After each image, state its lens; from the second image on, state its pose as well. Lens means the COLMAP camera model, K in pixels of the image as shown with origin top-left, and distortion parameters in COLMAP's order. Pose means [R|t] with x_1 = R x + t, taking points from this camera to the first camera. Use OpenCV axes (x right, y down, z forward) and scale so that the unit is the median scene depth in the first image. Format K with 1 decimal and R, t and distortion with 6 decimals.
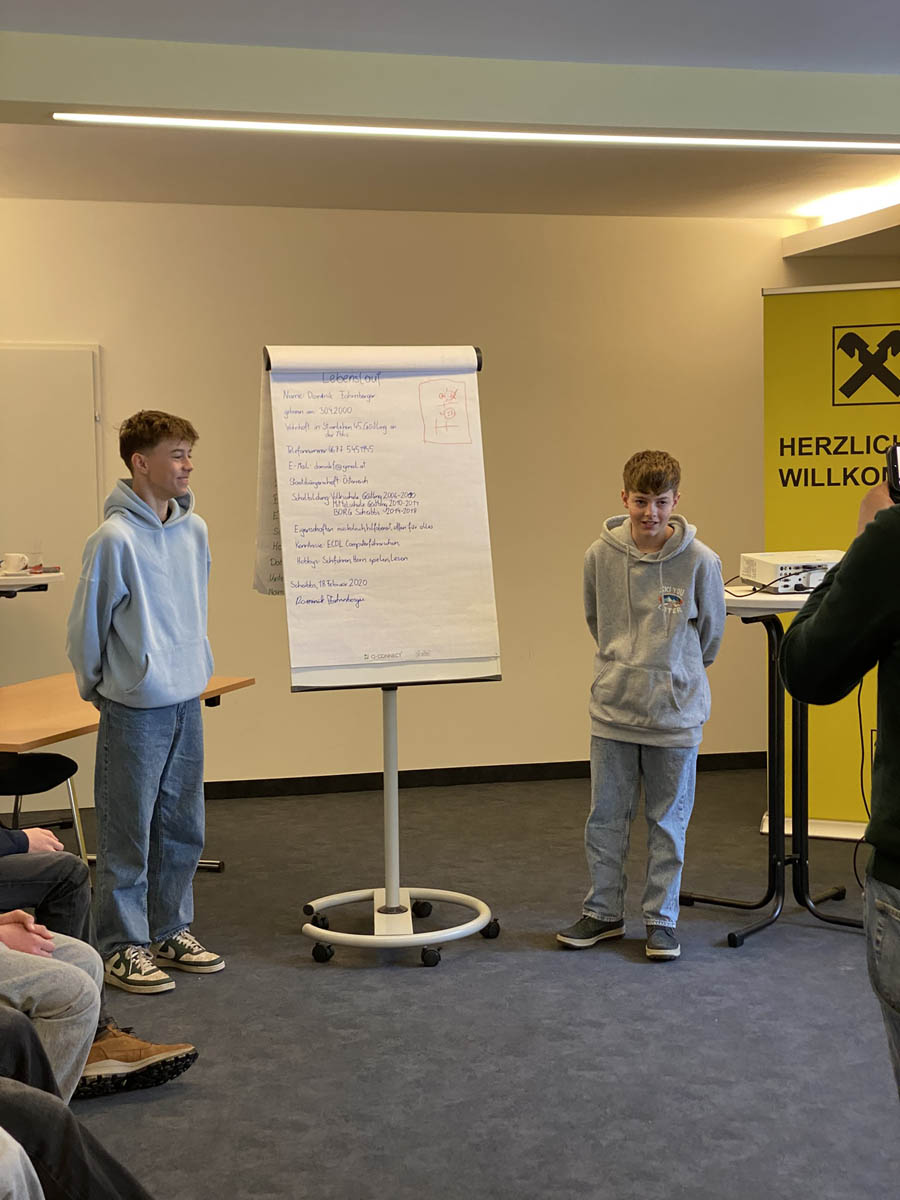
lens RADIAL K [[1808.7, 0, 466.6], [0, 1808.7, 597.5], [0, 0, 1]] dist [0.174852, -0.288760]
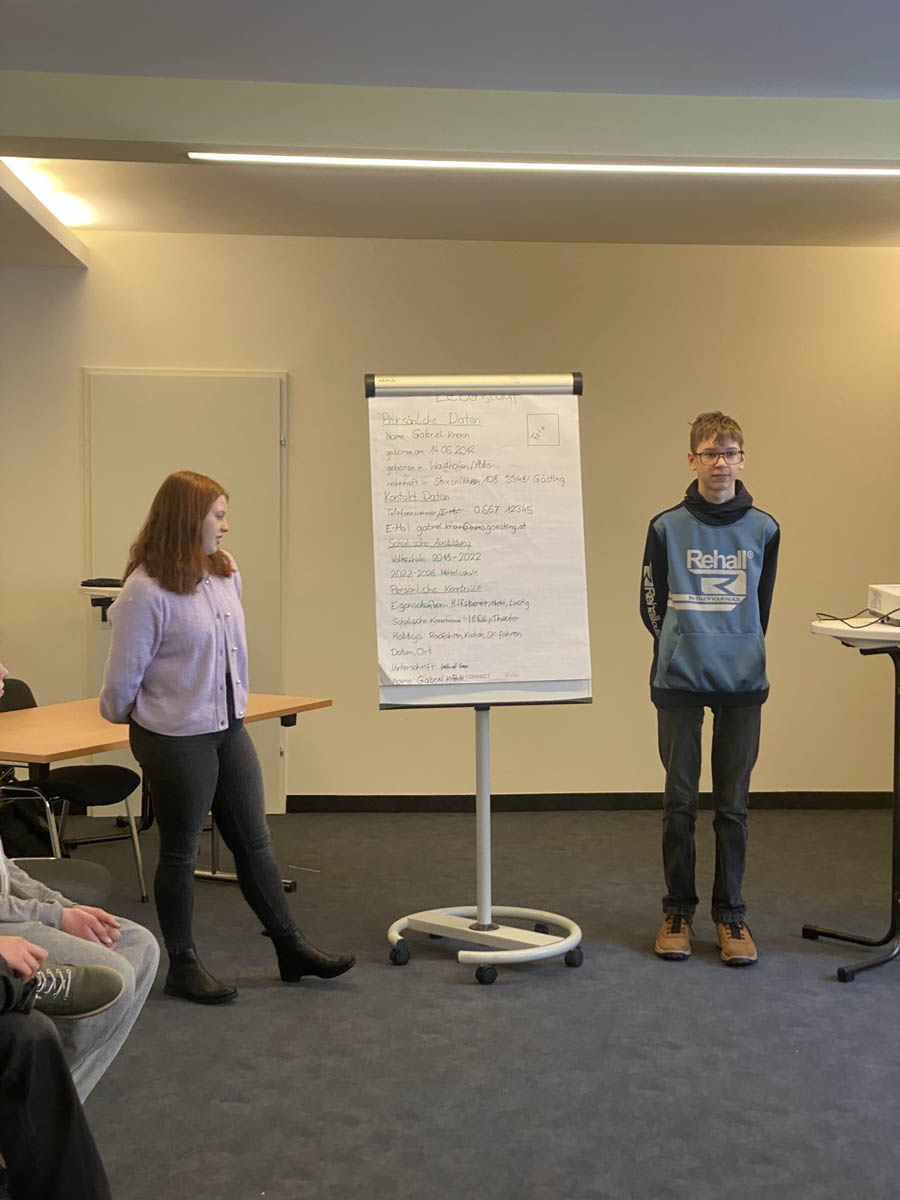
lens RADIAL K [[1808.7, 0, 466.6], [0, 1808.7, 597.5], [0, 0, 1]] dist [0.174852, -0.288760]
pose [[0.987057, 0.027430, -0.158007, 0.109996], [-0.030065, 0.999445, -0.014310, 0.004461], [0.157527, 0.018876, 0.987334, -0.017178]]
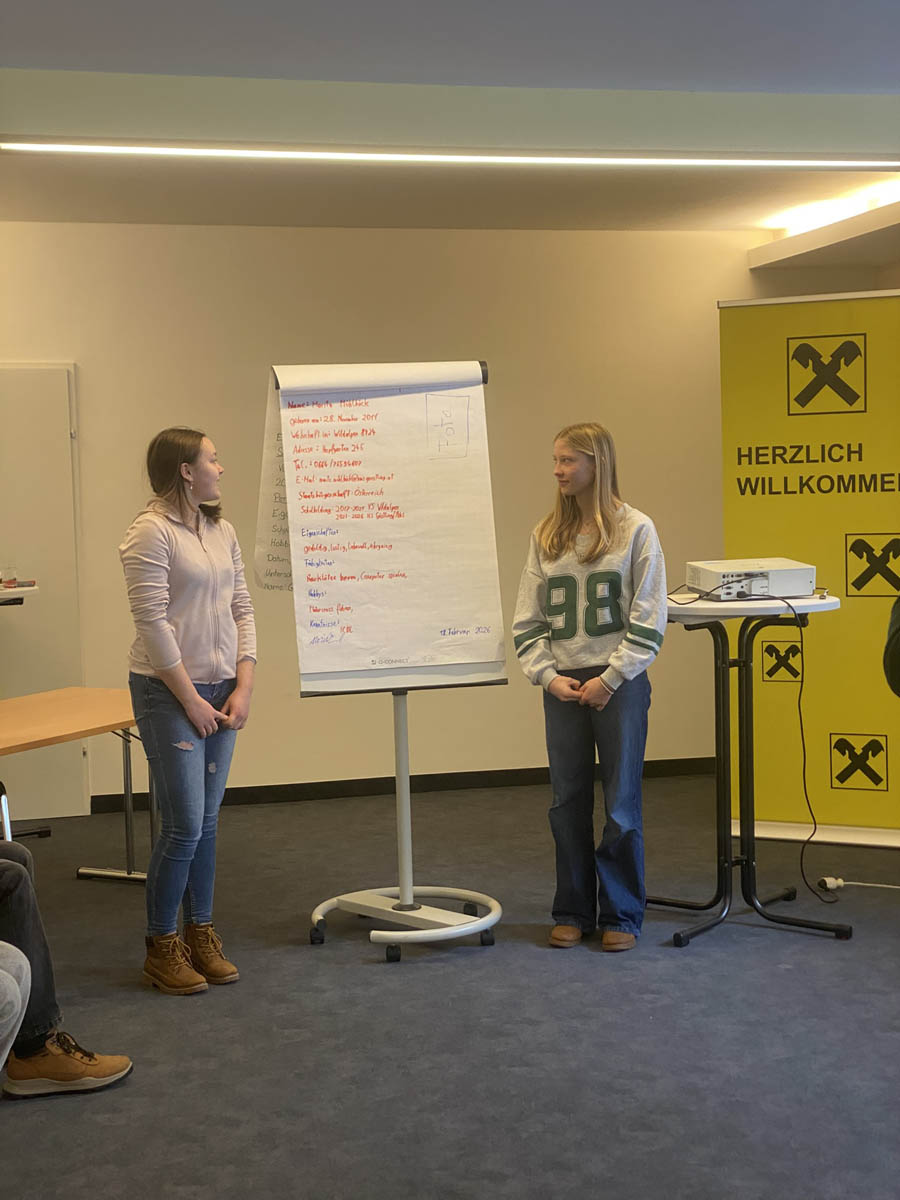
lens RADIAL K [[1808.7, 0, 466.6], [0, 1808.7, 597.5], [0, 0, 1]] dist [0.174852, -0.288760]
pose [[0.999859, -0.009264, -0.013979, 0.049520], [0.009206, 0.999949, -0.004174, -0.001259], [0.014017, 0.004045, 0.999894, -0.027794]]
